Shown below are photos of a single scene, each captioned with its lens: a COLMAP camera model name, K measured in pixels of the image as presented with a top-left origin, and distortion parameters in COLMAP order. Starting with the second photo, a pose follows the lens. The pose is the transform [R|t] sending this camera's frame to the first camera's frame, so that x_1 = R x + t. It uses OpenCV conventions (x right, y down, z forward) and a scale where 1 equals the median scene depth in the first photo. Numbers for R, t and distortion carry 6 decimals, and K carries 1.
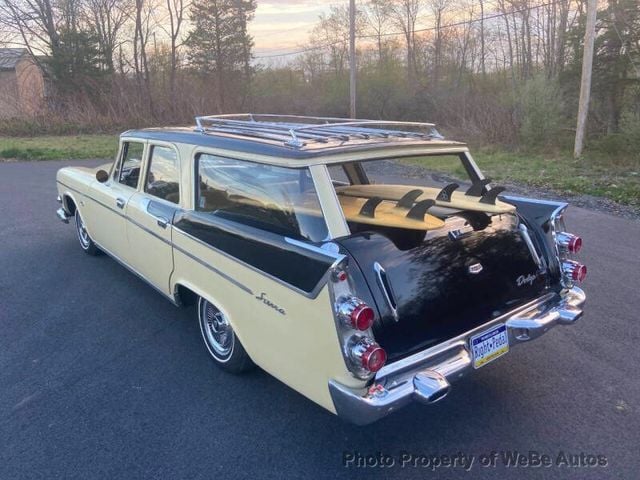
lens RADIAL K [[485.5, 0, 314.6], [0, 485.5, 234.4], [0, 0, 1]] dist [0.088770, -0.105575]
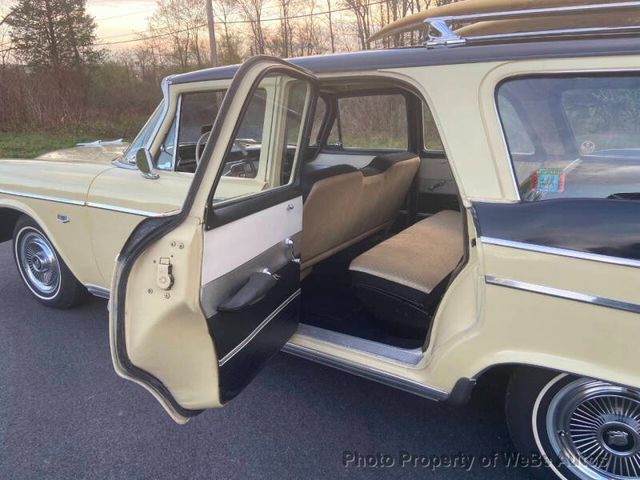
lens RADIAL K [[485.5, 0, 308.1], [0, 485.5, 243.6], [0, 0, 1]] dist [0.088770, -0.105575]
pose [[0.950958, -0.096873, 0.293760, -0.600976], [0.090921, 0.995281, 0.033885, -0.043020], [-0.295657, -0.005514, 0.955278, 0.622727]]
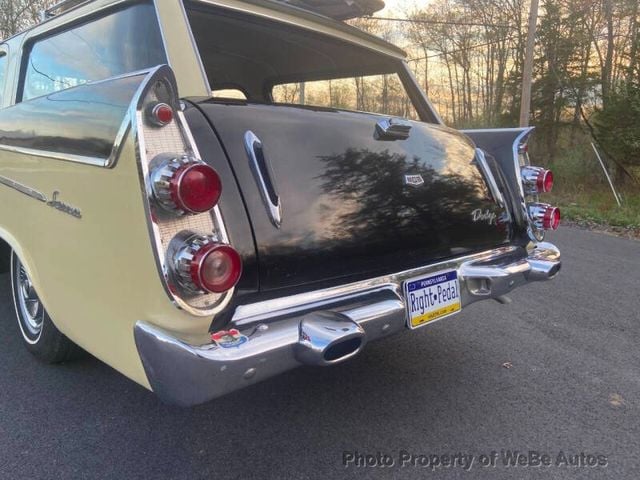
lens RADIAL K [[486.1, 0, 318.6], [0, 486.1, 231.7], [0, 0, 1]] dist [0.068303, -0.056845]
pose [[0.993727, 0.029489, 0.107873, 0.108058], [-0.019361, 0.995407, -0.093759, 0.165474], [-0.110143, 0.091082, 0.989734, 0.300772]]
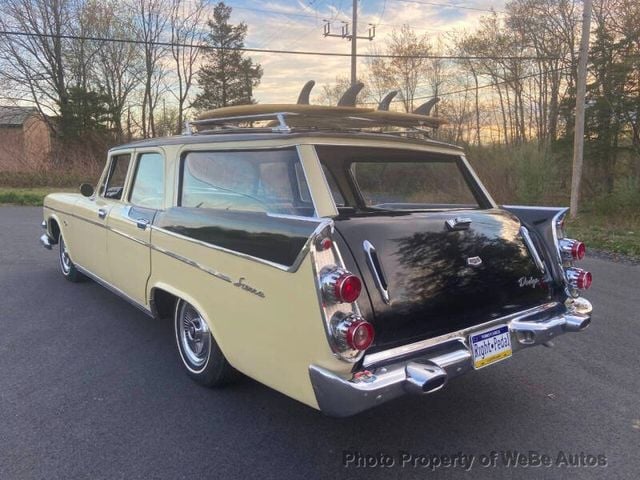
lens RADIAL K [[485.5, 0, 323.8], [0, 485.5, 238.1], [0, 0, 1]] dist [0.088770, -0.105575]
pose [[0.999586, 0.023106, 0.017170, 0.022628], [-0.020769, 0.991853, -0.125681, 0.120990], [-0.019934, 0.125272, 0.991922, 0.066824]]
